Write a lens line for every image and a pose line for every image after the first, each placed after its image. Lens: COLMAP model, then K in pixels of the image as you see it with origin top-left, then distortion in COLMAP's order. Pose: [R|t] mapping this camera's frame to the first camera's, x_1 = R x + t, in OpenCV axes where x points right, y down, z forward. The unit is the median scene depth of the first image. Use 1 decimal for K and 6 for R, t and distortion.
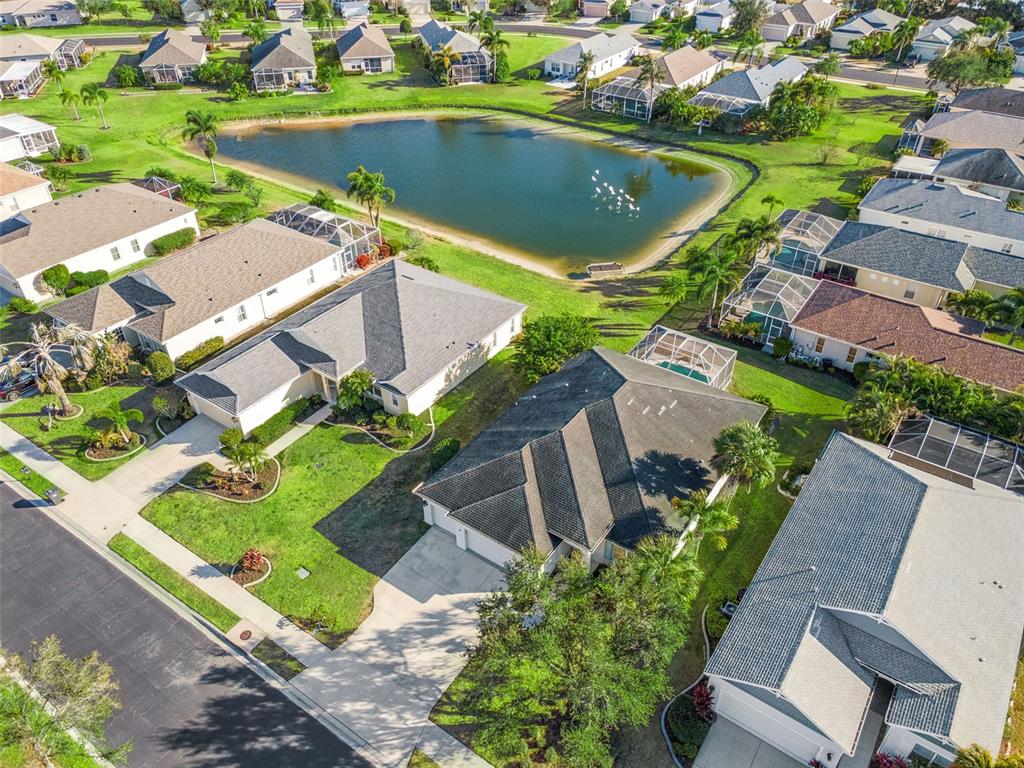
lens RADIAL K [[752.6, 0, 512.0], [0, 752.6, 384.0], [0, 0, 1]] dist [0.007237, 0.008639]
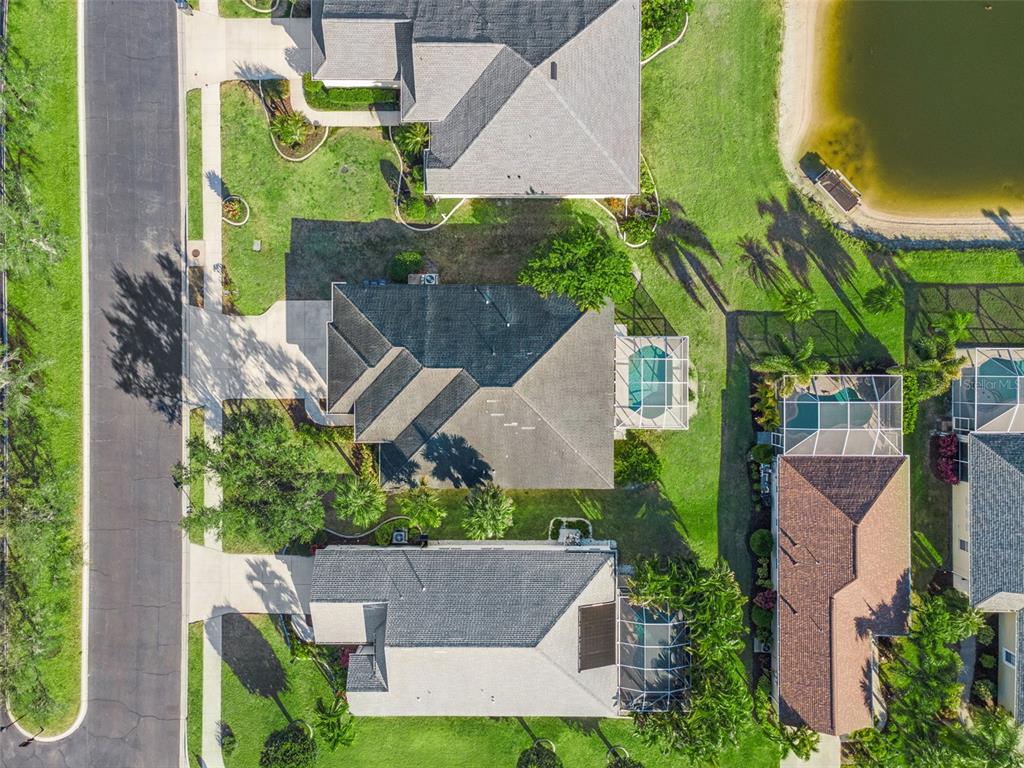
lens RADIAL K [[752.6, 0, 512.0], [0, 752.6, 384.0], [0, 0, 1]] dist [0.007237, 0.008639]
pose [[0.568198, 0.822806, 0.011878, 0.151858], [-0.484197, 0.322626, 0.813305, -0.947676], [0.665361, -0.467869, 0.581716, 0.437145]]
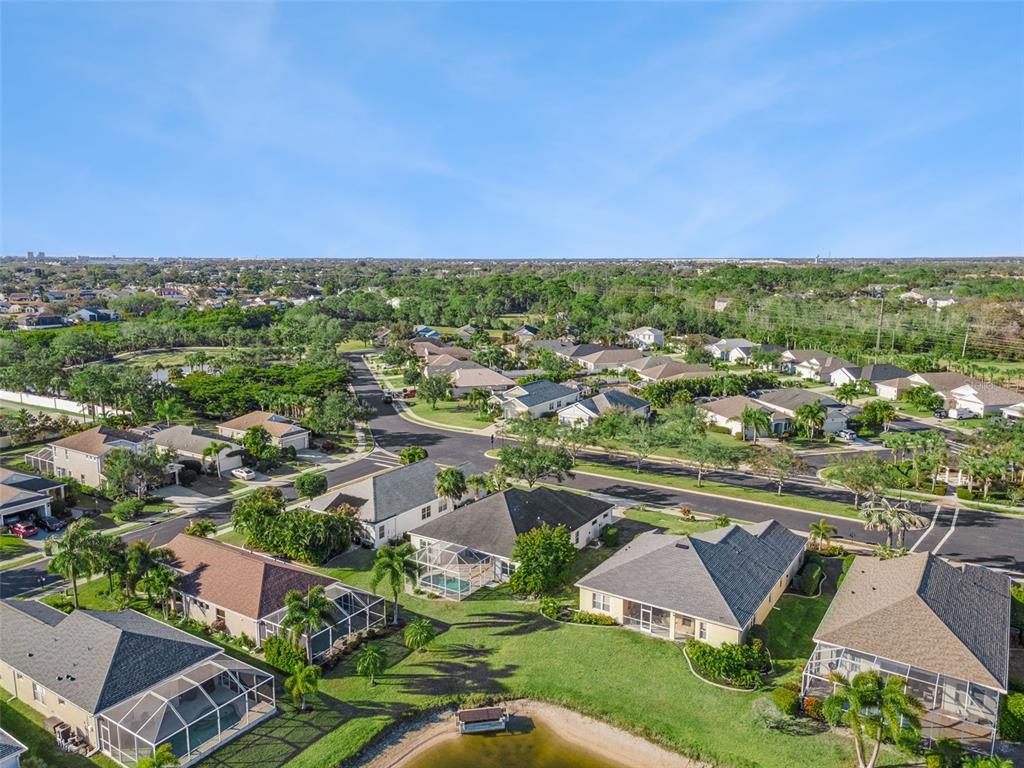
lens RADIAL K [[752.6, 0, 512.0], [0, 752.6, 384.0], [0, 0, 1]] dist [0.007237, 0.008639]
pose [[-0.999516, -0.007583, -0.030156, 0.205965], [-0.027181, 0.684061, 0.728918, -1.537408], [0.015101, 0.729386, -0.683936, 2.178136]]
